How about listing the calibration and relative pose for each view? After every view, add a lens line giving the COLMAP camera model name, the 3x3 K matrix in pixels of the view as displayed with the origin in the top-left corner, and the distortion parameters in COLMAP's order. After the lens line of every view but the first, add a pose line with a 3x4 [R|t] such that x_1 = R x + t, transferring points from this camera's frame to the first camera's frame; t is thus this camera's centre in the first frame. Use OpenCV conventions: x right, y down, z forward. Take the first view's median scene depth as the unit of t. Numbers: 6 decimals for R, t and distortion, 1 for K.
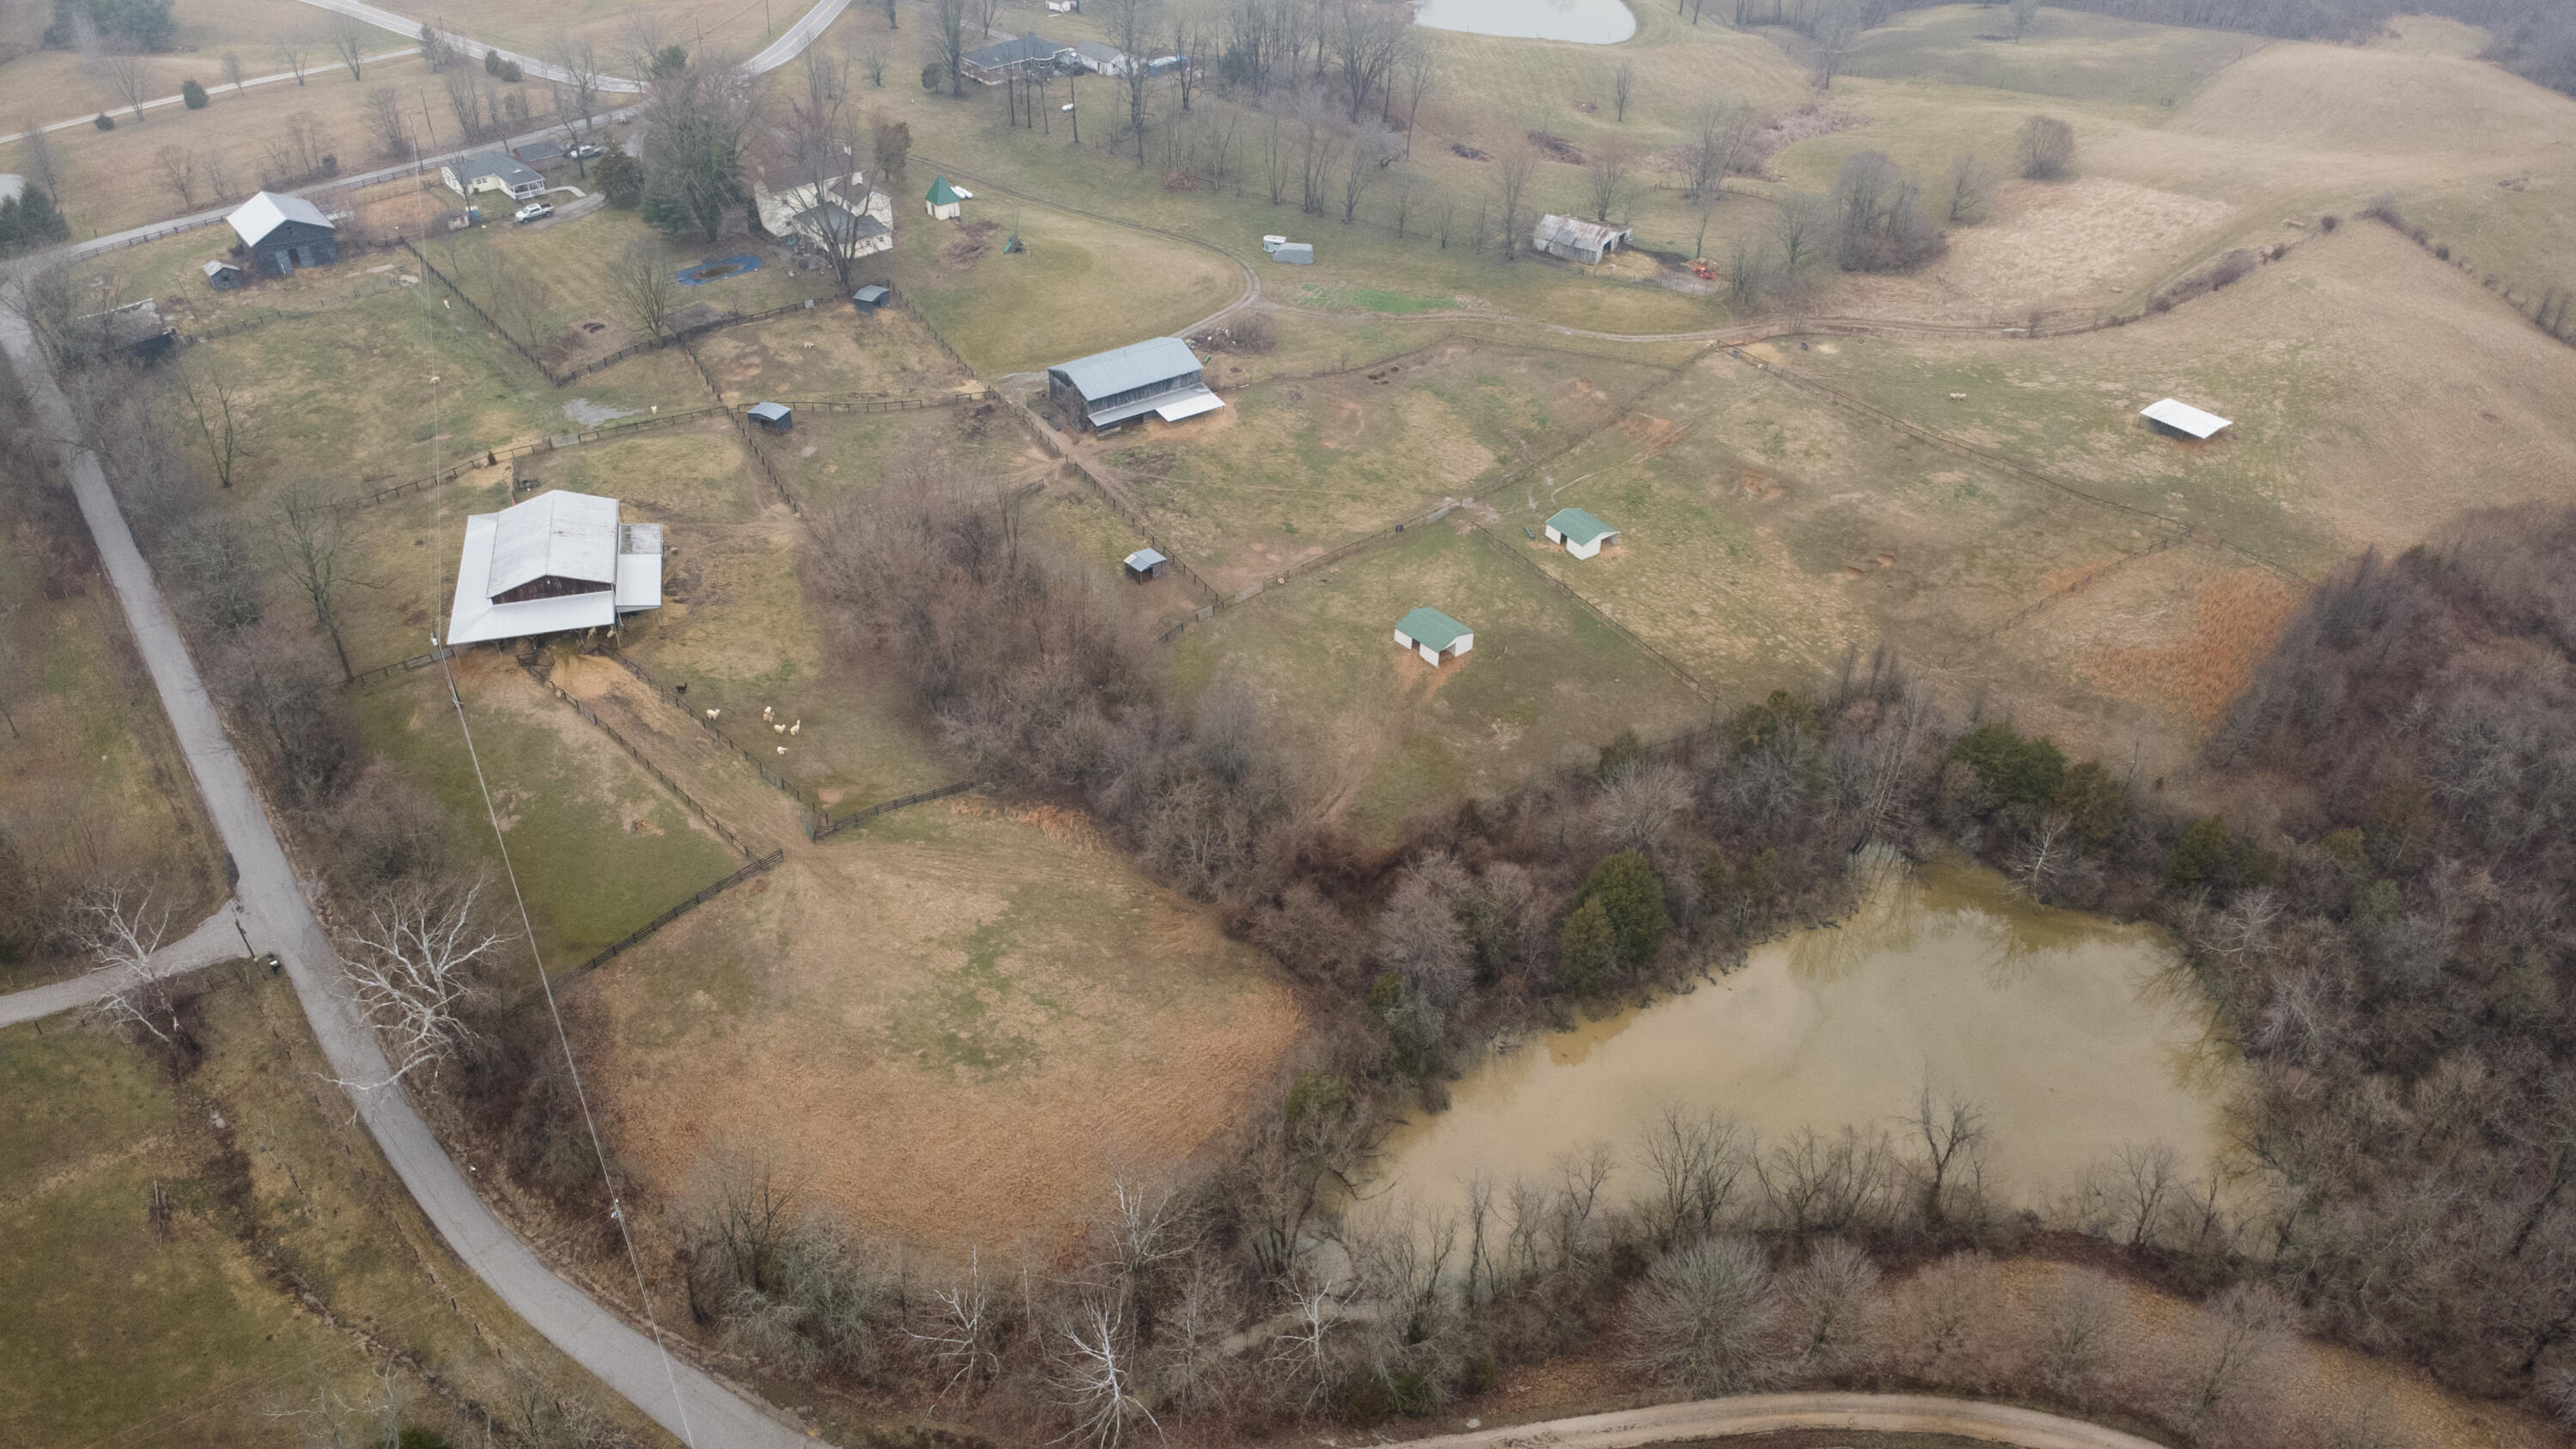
lens RADIAL K [[1811.5, 0, 1292.2], [0, 1811.5, 725.6], [0, 0, 1]] dist [0.010784, -0.001288]
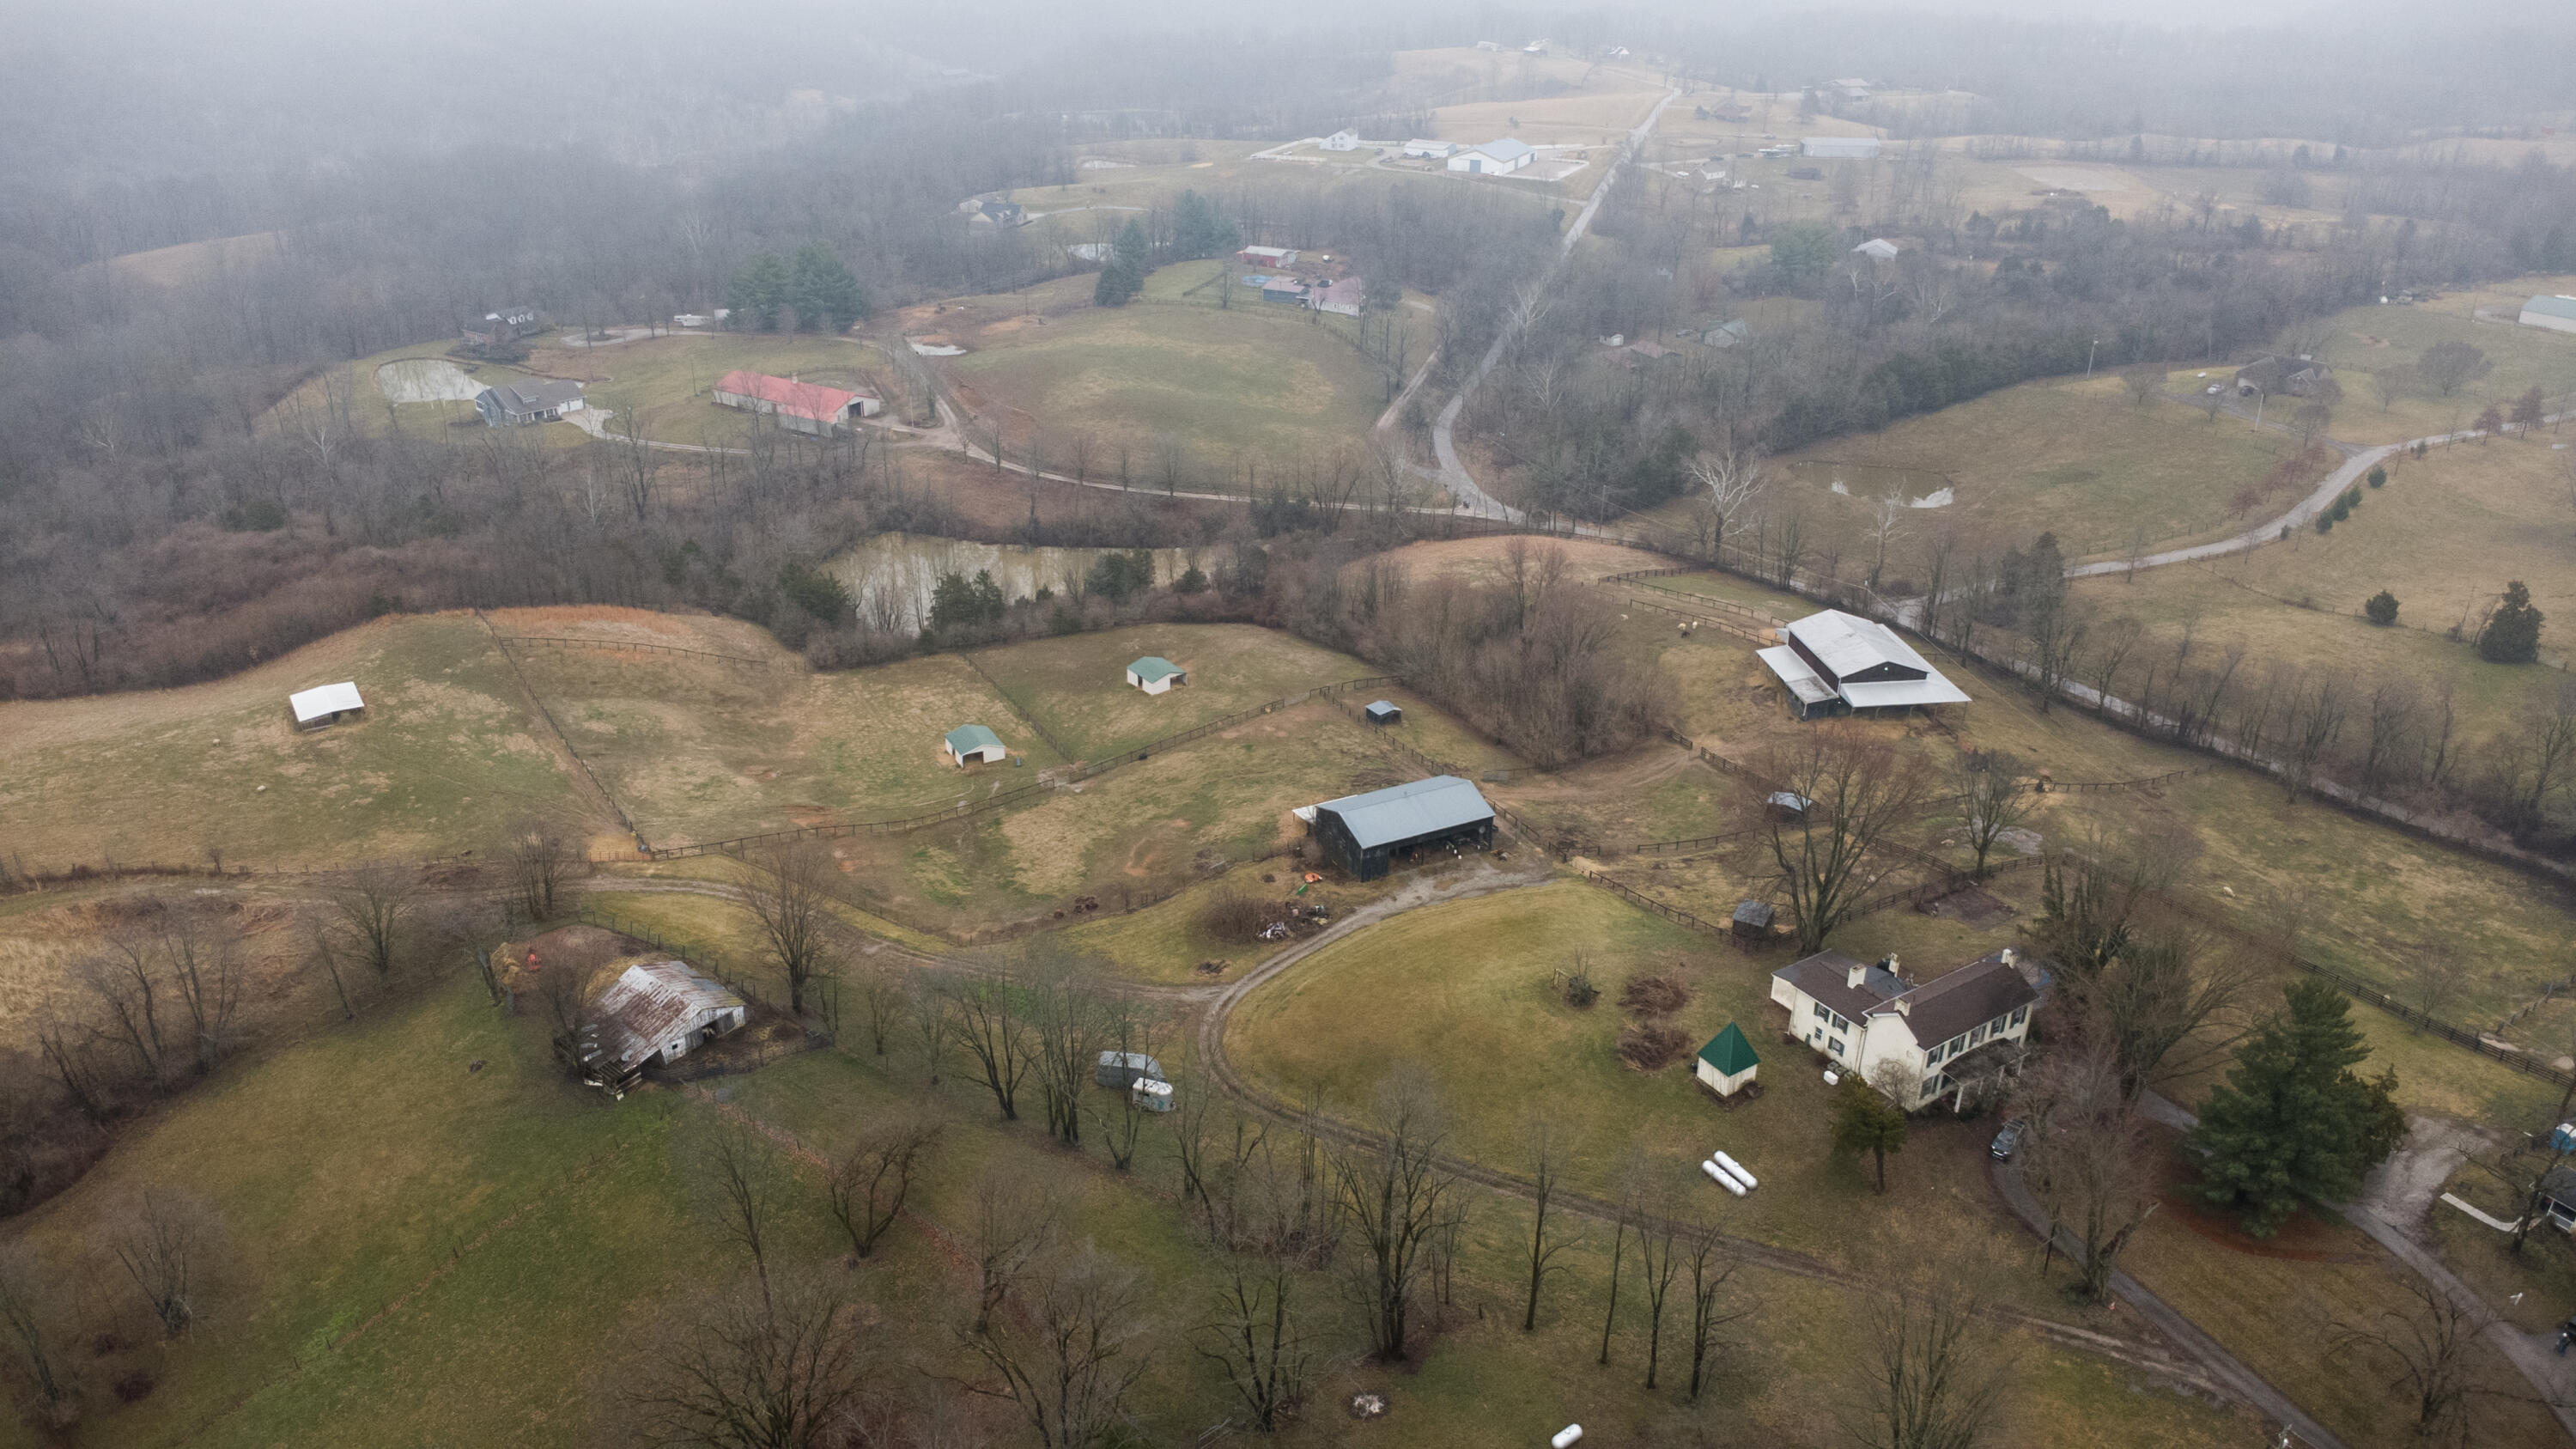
lens RADIAL K [[1817.4, 0, 1292.3], [0, 1817.4, 728.2], [0, 0, 1]] dist [-0.037167, 0.190572]
pose [[-0.992652, -0.078714, 0.091899, -0.120748], [0.045357, 0.462058, 0.885689, -1.029485], [-0.112179, 0.883350, -0.455093, 1.428918]]
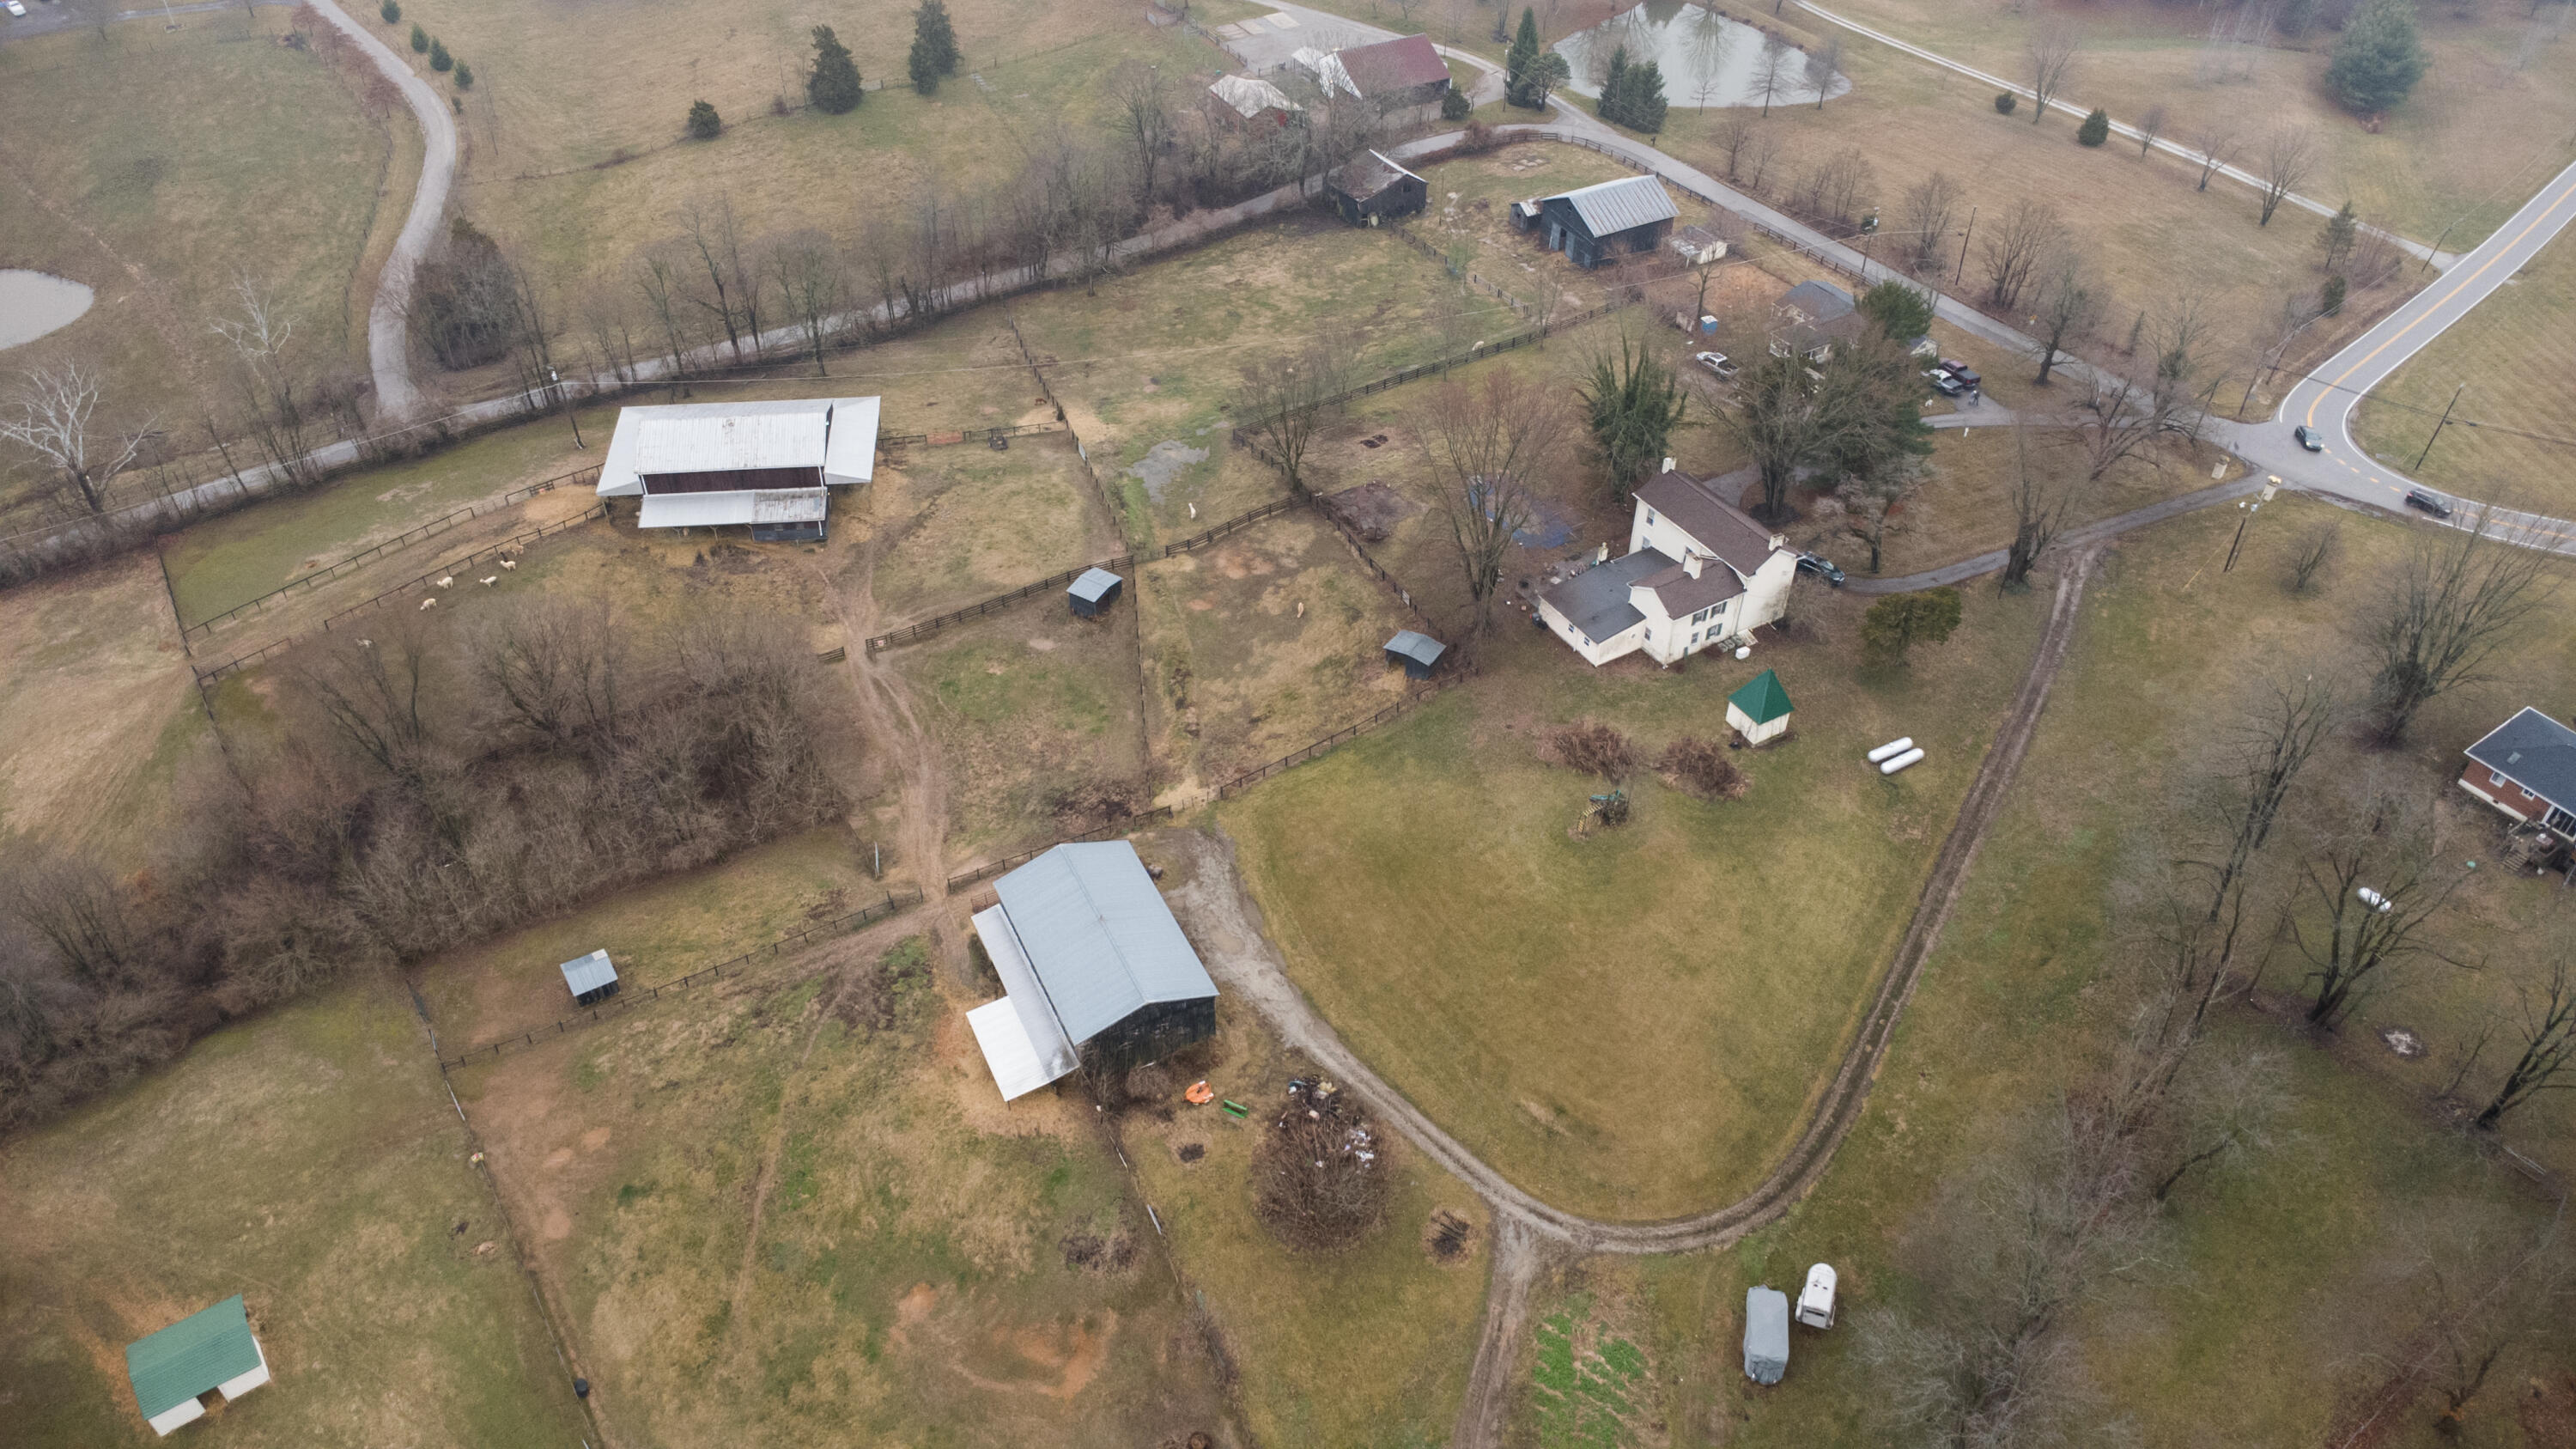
lens RADIAL K [[1812.7, 0, 1291.9], [0, 1812.7, 720.1], [0, 0, 1]] dist [0.028069, -0.041875]
pose [[-0.148203, 0.627027, -0.764770, 0.299258], [-0.611630, 0.549566, 0.569110, -0.616435], [0.777138, 0.552100, 0.302062, 0.878502]]
